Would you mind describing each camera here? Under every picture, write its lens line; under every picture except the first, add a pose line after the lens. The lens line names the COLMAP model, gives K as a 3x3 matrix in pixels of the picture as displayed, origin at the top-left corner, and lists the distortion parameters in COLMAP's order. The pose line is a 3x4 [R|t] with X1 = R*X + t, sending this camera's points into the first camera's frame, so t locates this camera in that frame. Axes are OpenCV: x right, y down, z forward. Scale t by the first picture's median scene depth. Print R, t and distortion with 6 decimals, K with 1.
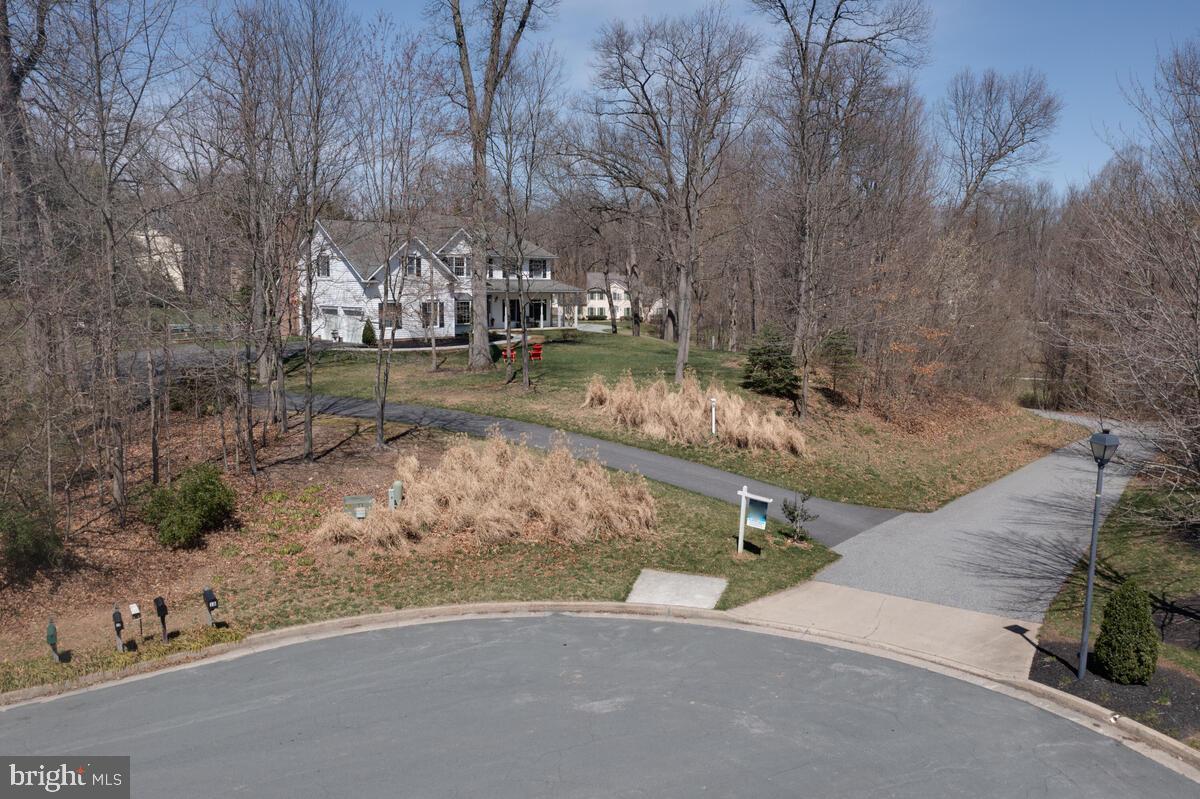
lens RADIAL K [[991.3, 0, 600.0], [0, 991.3, 399.5], [0, 0, 1]] dist [-0.012899, -0.000603]
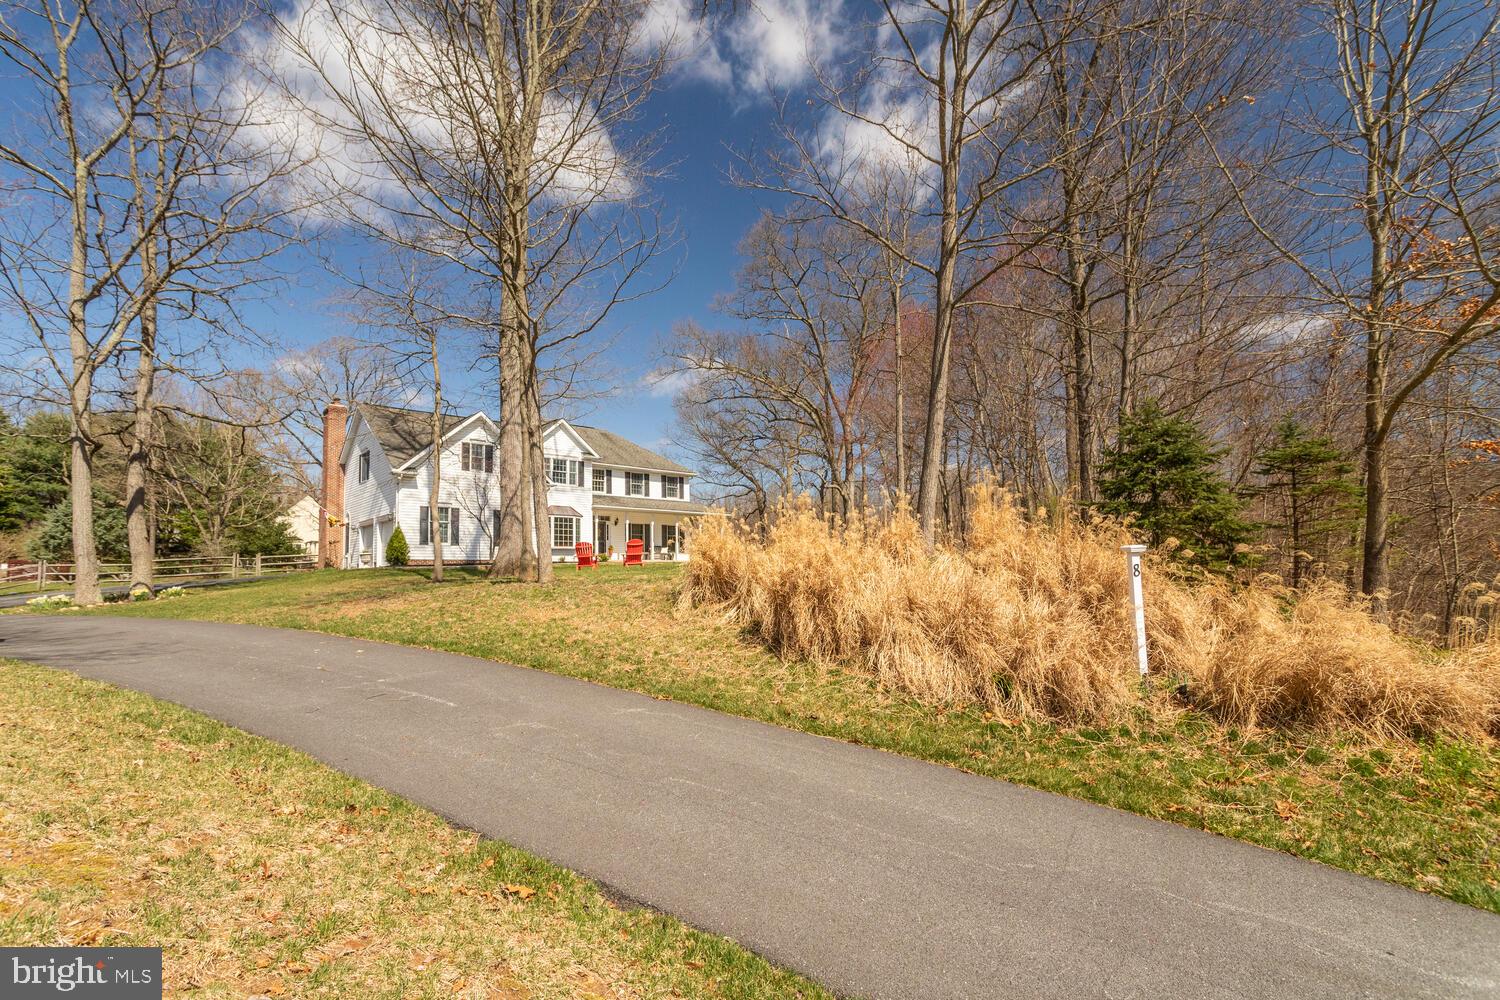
lens RADIAL K [[750.4, 0, 752.7], [0, 750.4, 534.0], [0, 0, 1]] dist [0.001283, 0.000479]
pose [[0.999499, -0.027904, -0.014938, 0.011364], [0.024718, 0.982943, -0.182244, 0.020714], [0.019768, 0.181783, 0.983140, 0.541536]]
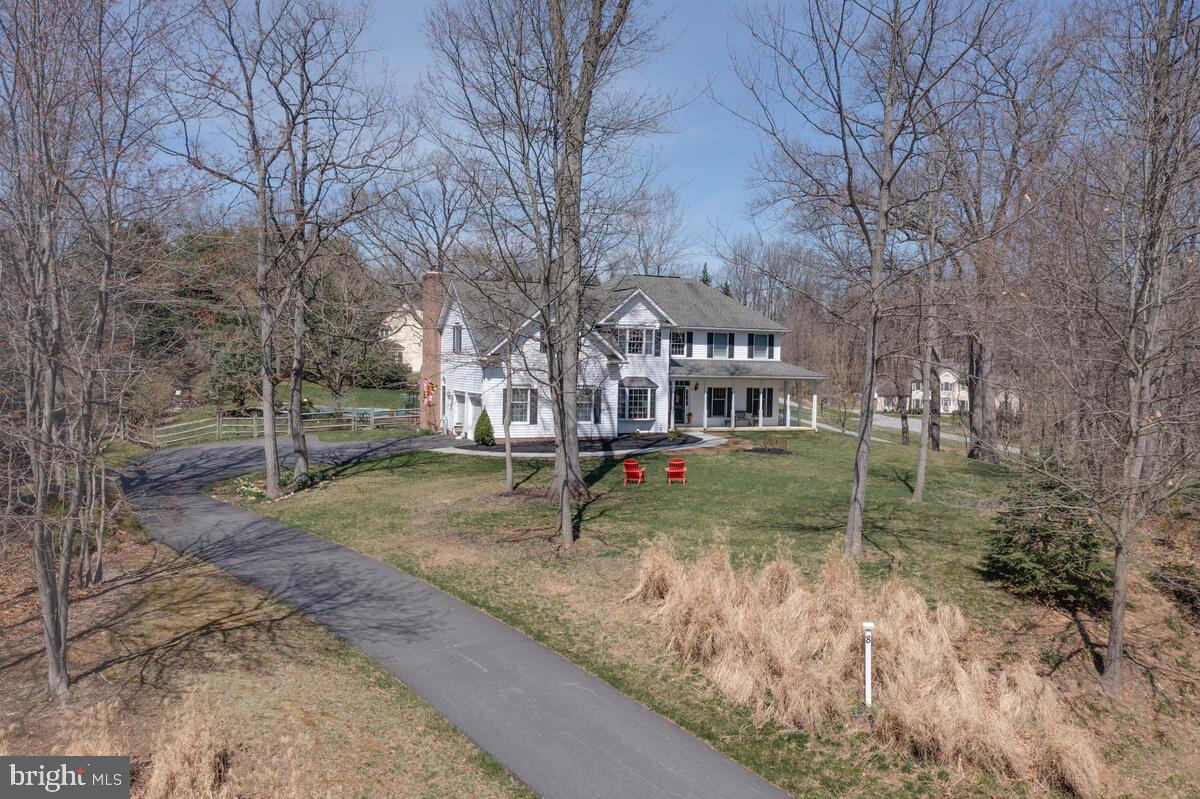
lens RADIAL K [[991.3, 0, 600.0], [0, 991.3, 399.5], [0, 0, 1]] dist [-0.012899, -0.000603]
pose [[0.936838, 0.021346, -0.349112, 0.103412], [-0.051920, 0.995565, -0.078453, -0.038379], [0.345889, 0.091624, 0.933791, 0.372906]]
